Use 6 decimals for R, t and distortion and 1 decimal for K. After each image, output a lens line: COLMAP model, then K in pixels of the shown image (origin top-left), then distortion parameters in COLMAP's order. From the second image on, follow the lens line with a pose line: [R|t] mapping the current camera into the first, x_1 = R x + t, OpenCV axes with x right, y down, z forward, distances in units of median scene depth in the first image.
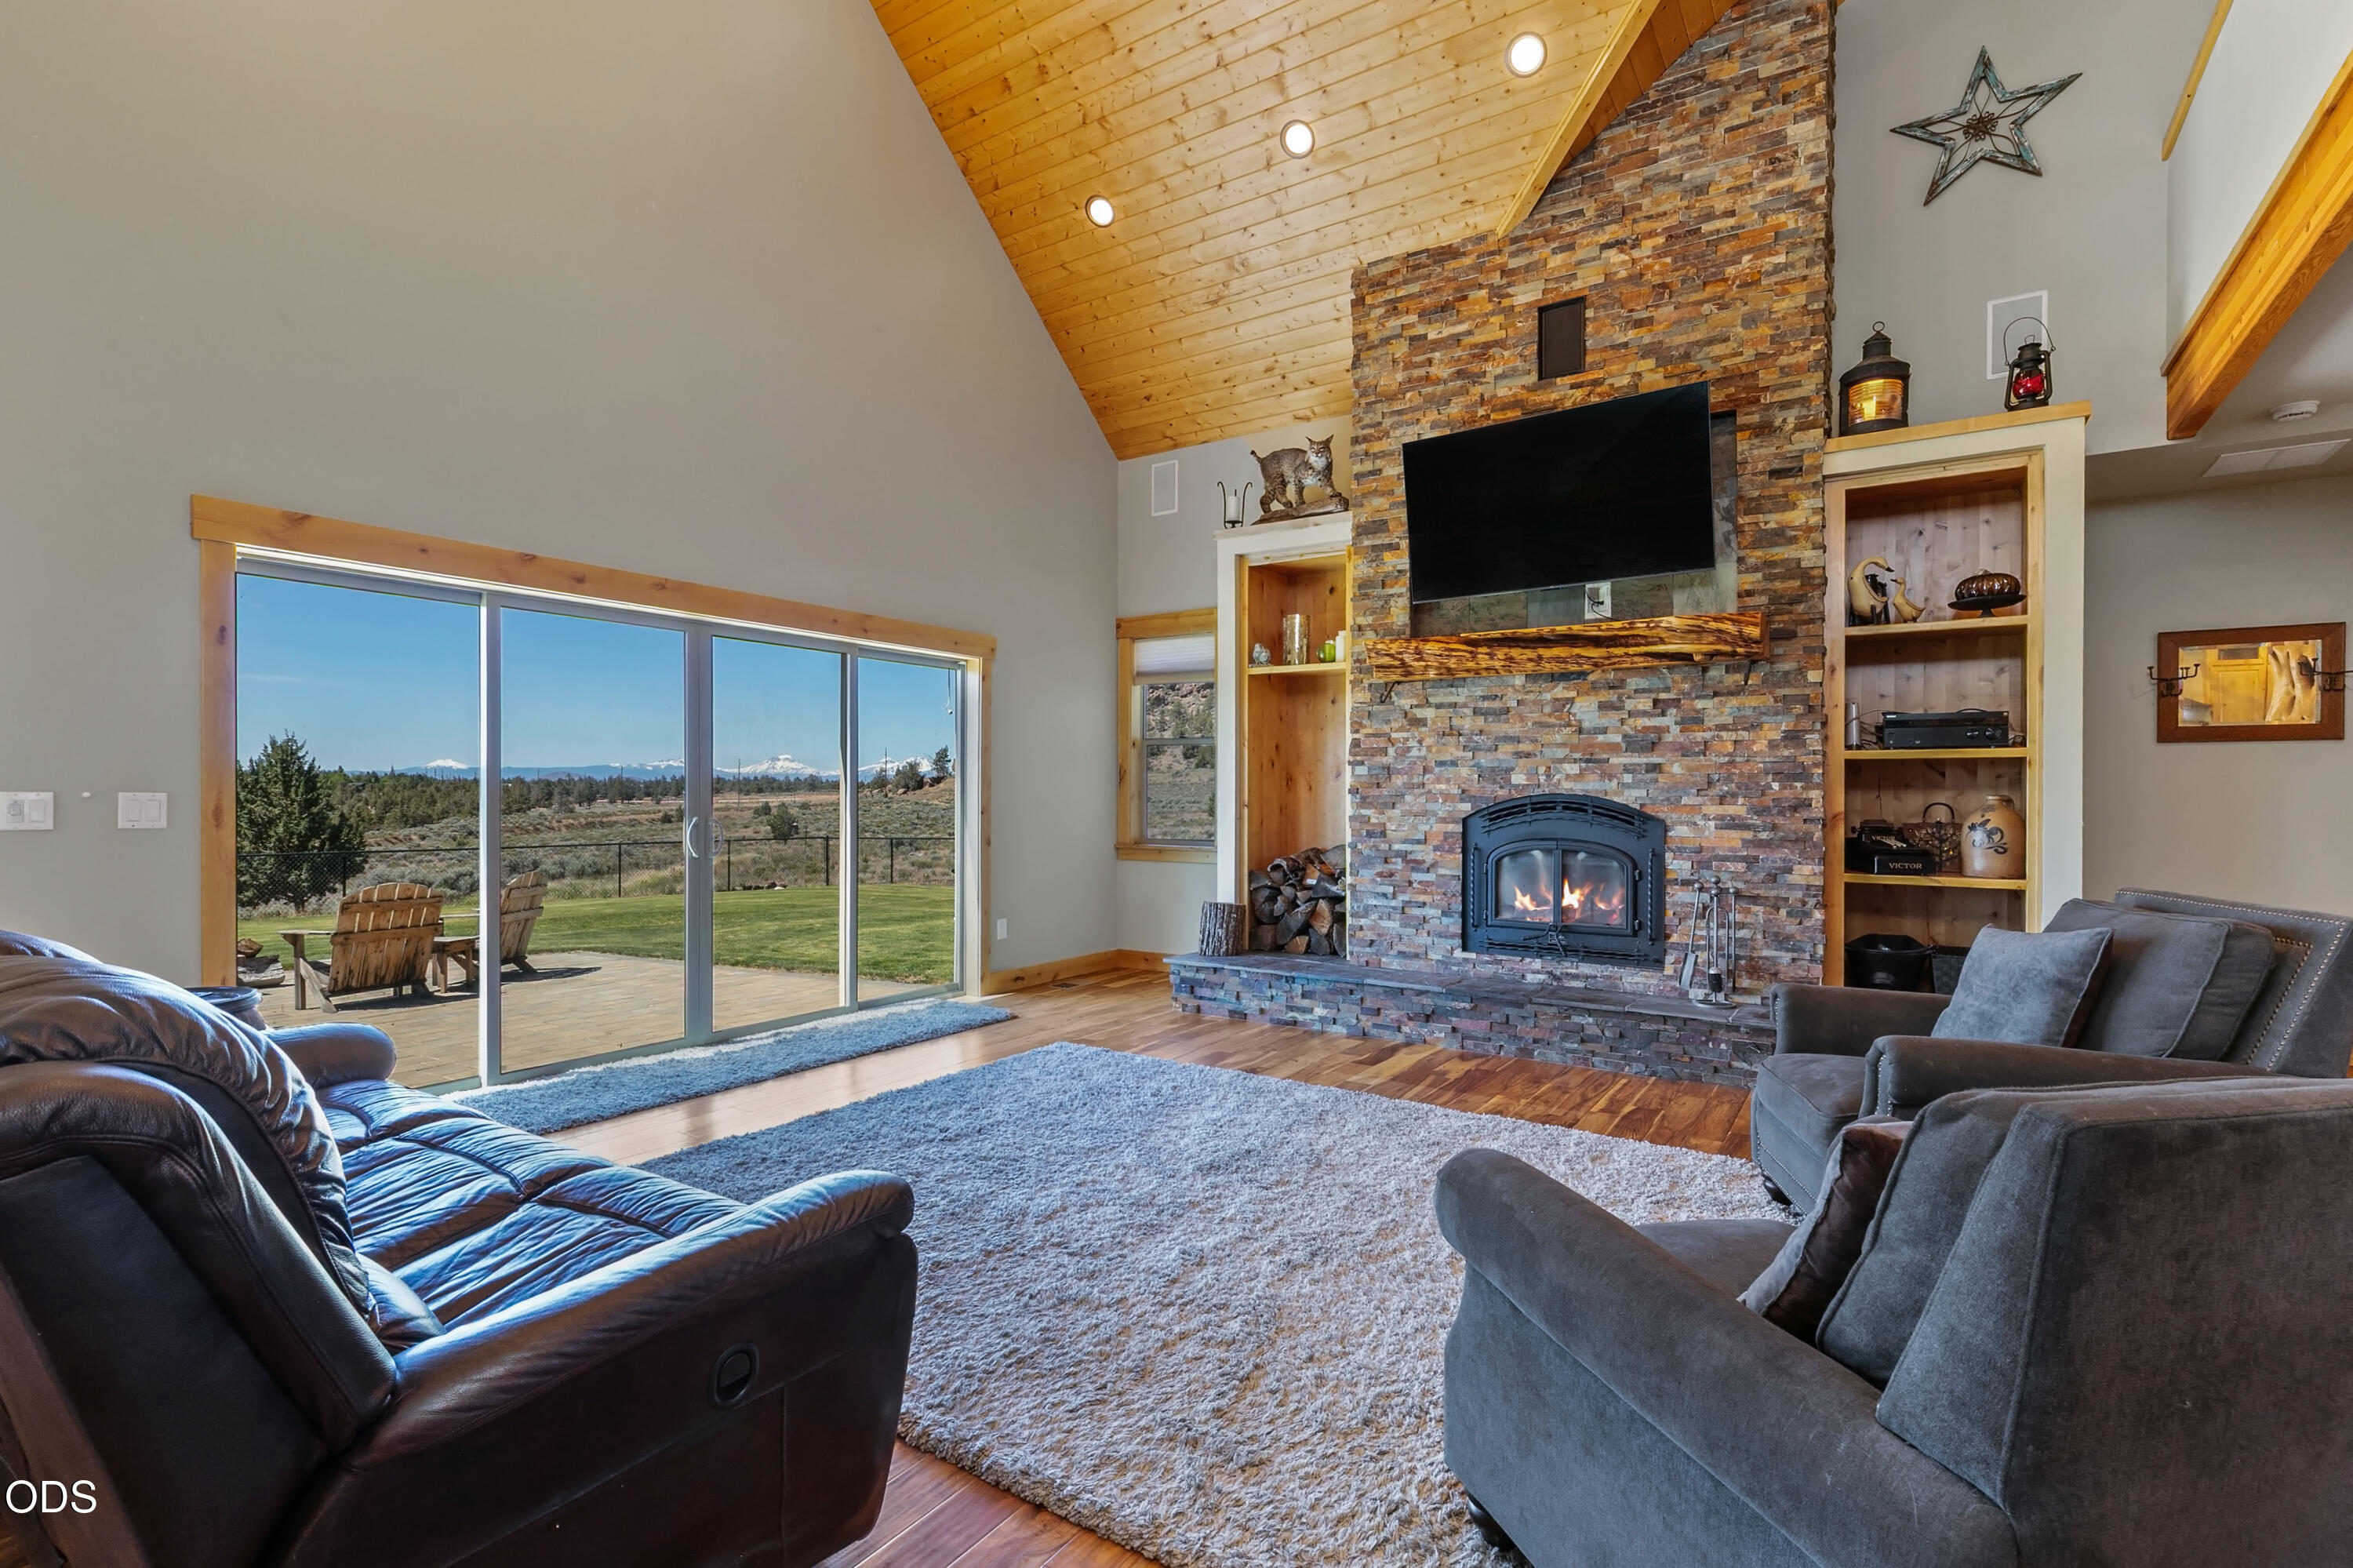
lens RADIAL K [[1077.7, 0, 1184.6], [0, 1077.7, 791.1], [0, 0, 1]] dist [0.004986, 0.000394]
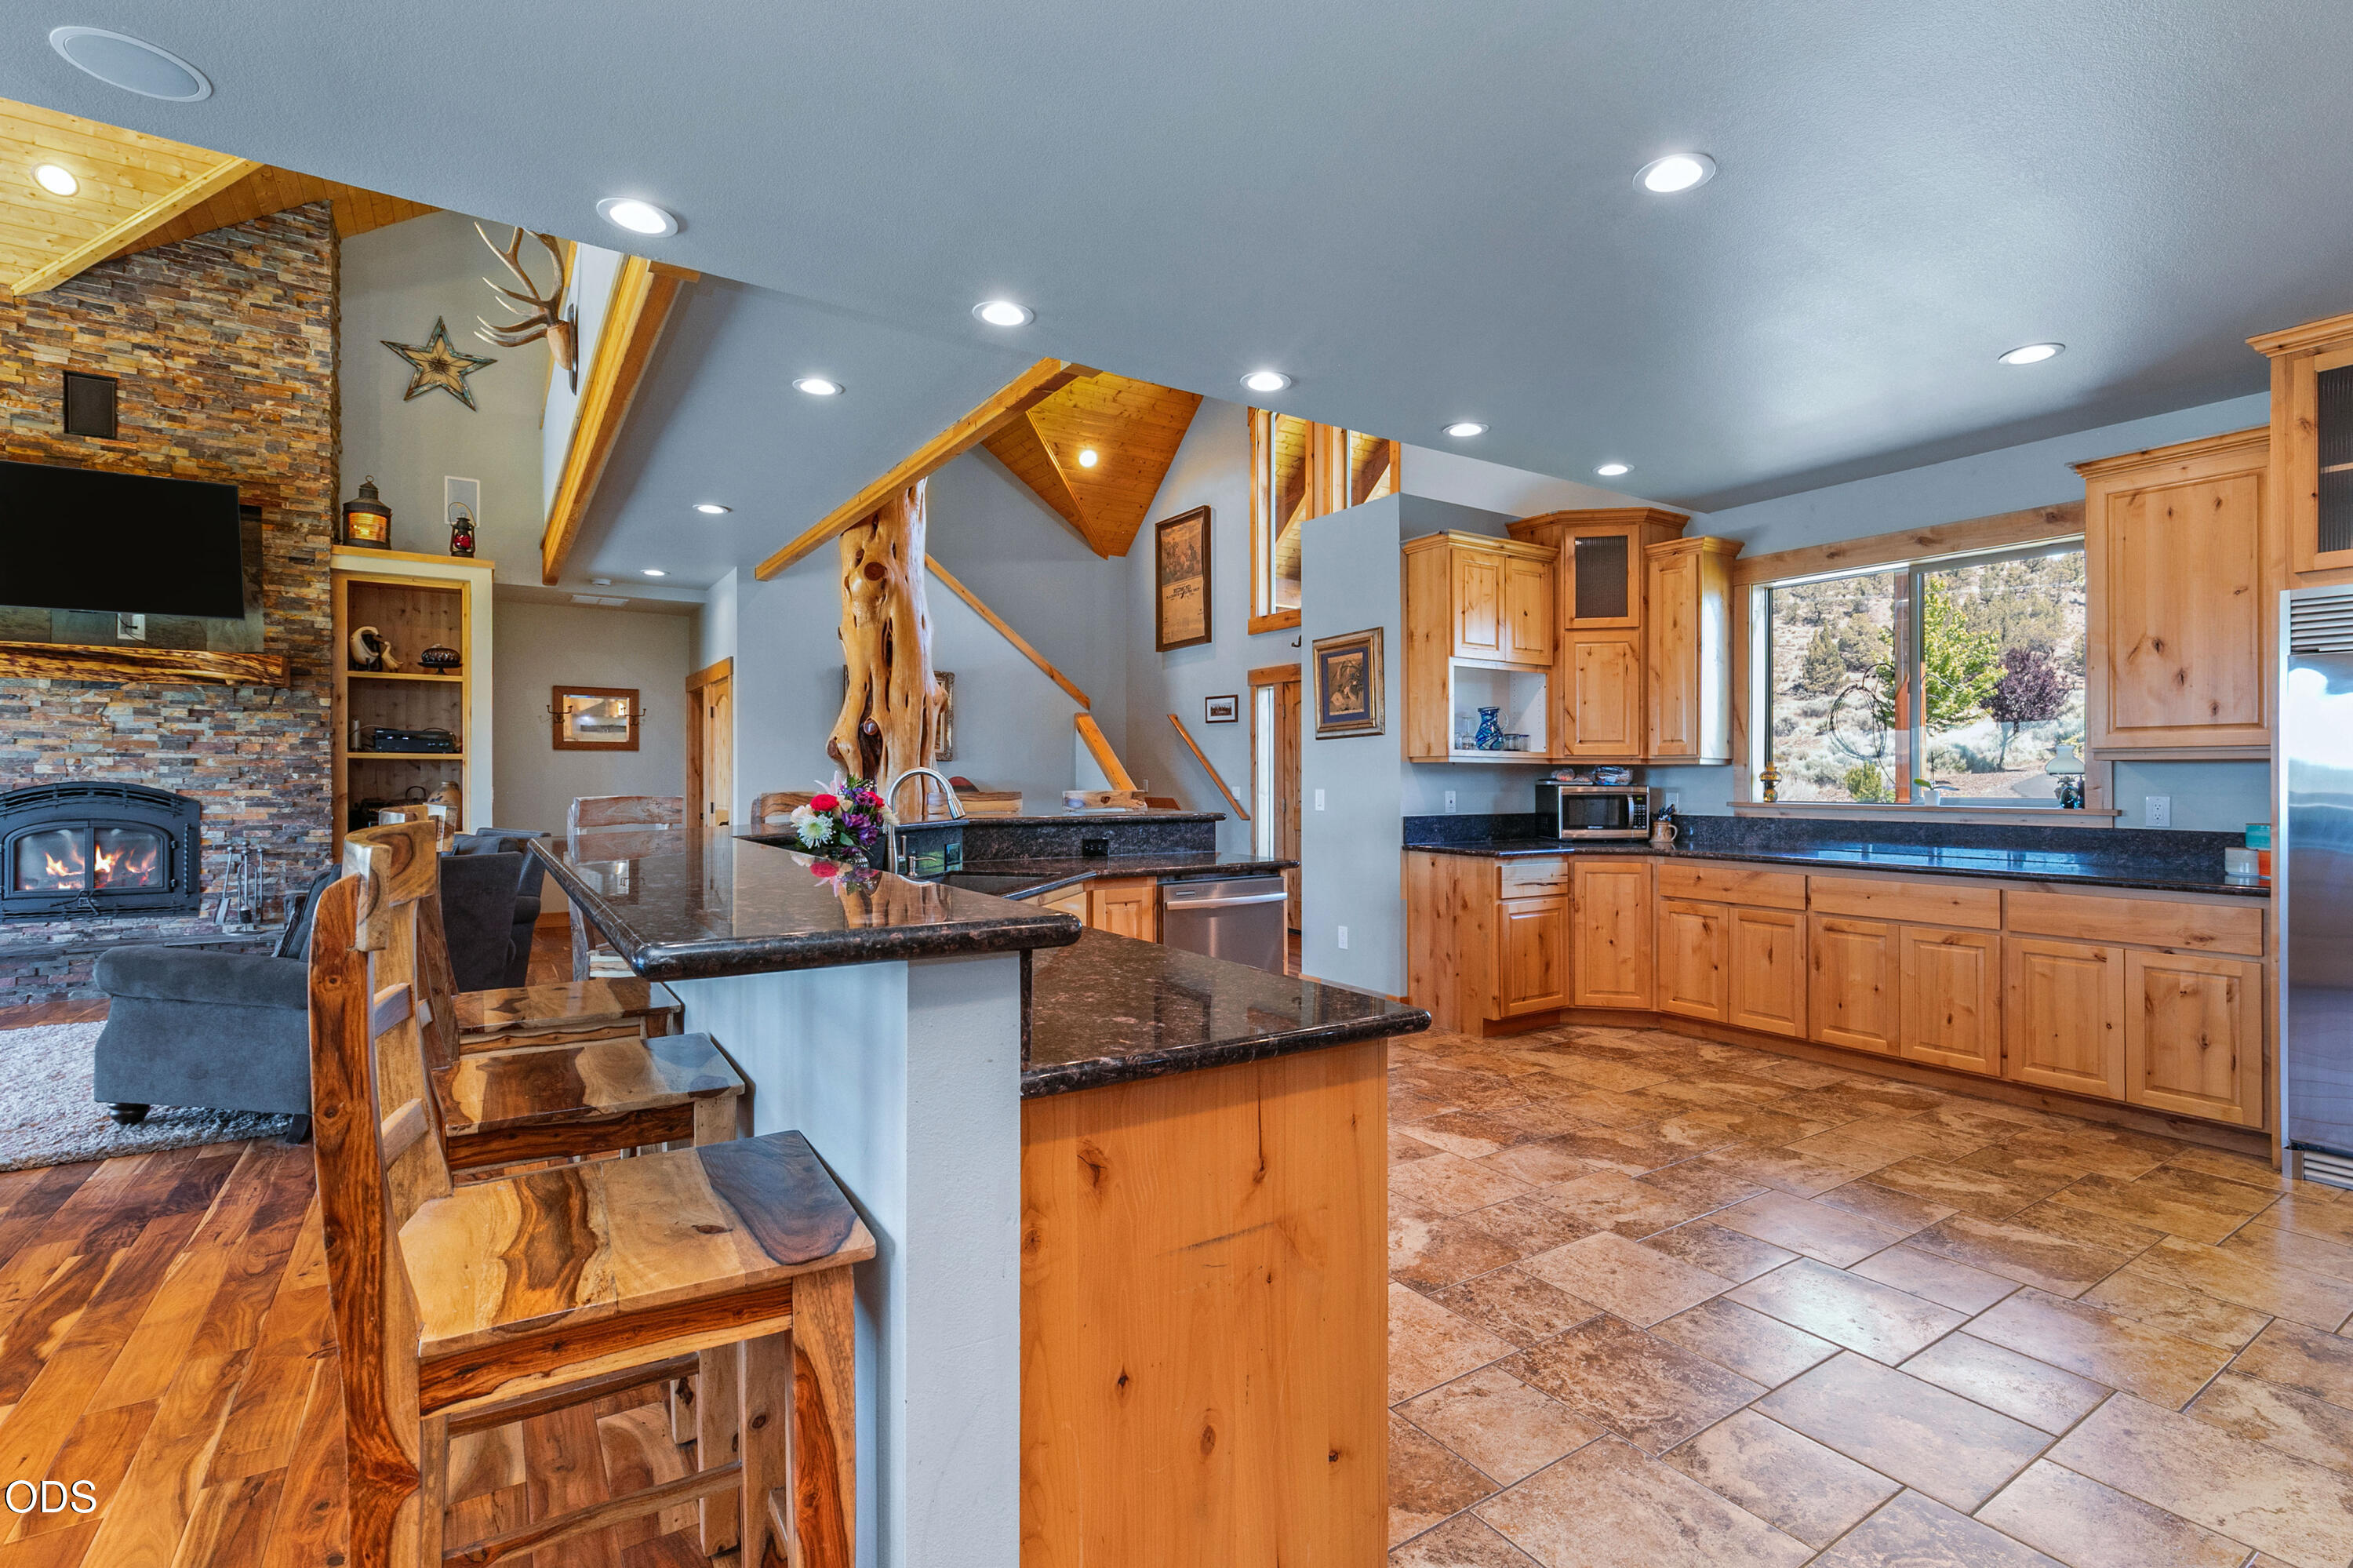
lens RADIAL K [[1077.7, 0, 1184.5], [0, 1077.7, 782.2], [0, 0, 1]] dist [0.004986, 0.000394]
pose [[0.388021, -0.006159, 0.921630, -0.312141], [-0.003047, 0.999964, 0.007965, -0.010973], [-0.921645, -0.005898, 0.387988, -0.632403]]
